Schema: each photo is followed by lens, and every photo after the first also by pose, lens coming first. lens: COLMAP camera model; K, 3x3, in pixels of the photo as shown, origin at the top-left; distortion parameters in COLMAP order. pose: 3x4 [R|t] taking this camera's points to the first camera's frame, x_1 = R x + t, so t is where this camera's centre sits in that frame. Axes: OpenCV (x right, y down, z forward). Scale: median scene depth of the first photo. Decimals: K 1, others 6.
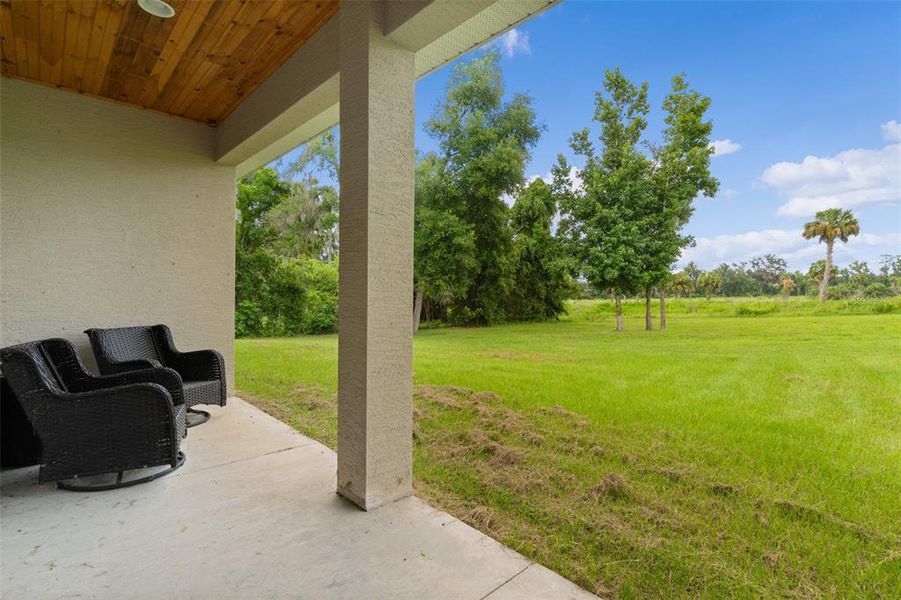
lens RADIAL K [[433.7, 0, 456.8], [0, 433.7, 299.9], [0, 0, 1]] dist [-0.003428, 0.000196]
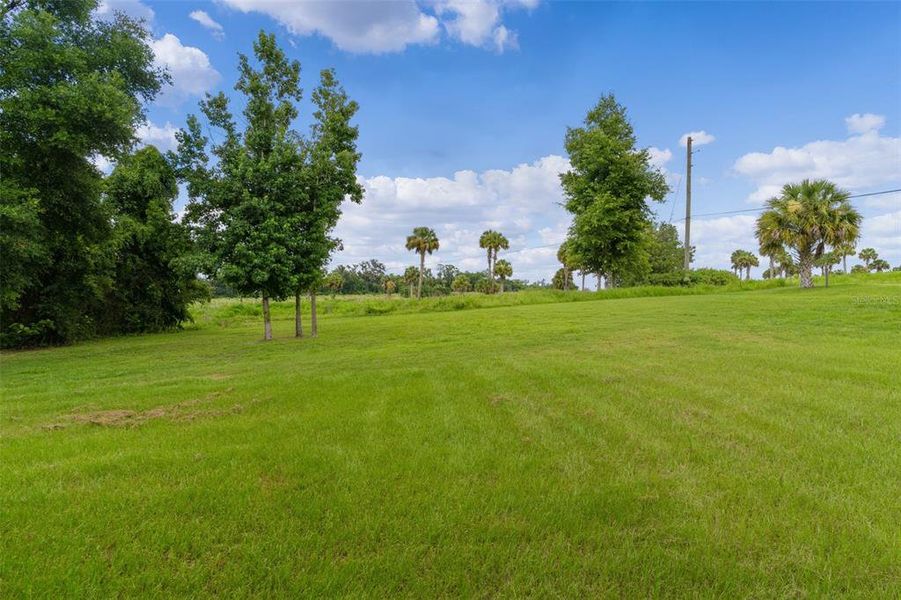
lens RADIAL K [[433.7, 0, 450.3], [0, 433.7, 298.7], [0, 0, 1]] dist [-0.003428, 0.000196]
pose [[0.689813, -0.011232, 0.723901, -0.003432], [0.009512, 0.999934, 0.006451, -0.014073], [-0.723925, 0.002436, 0.689874, 0.119838]]
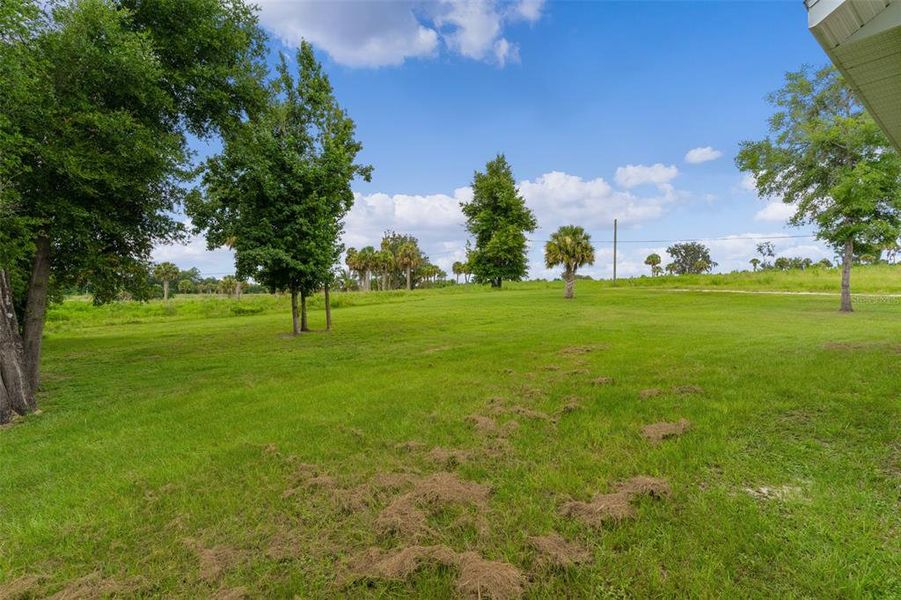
lens RADIAL K [[433.7, 0, 457.1], [0, 433.7, 295.7], [0, 0, 1]] dist [-0.003428, 0.000196]
pose [[0.090094, 0.000347, 0.995933, -0.463224], [0.009508, 0.999954, -0.001209, -0.004581], [-0.995888, 0.009579, 0.090086, 0.556337]]
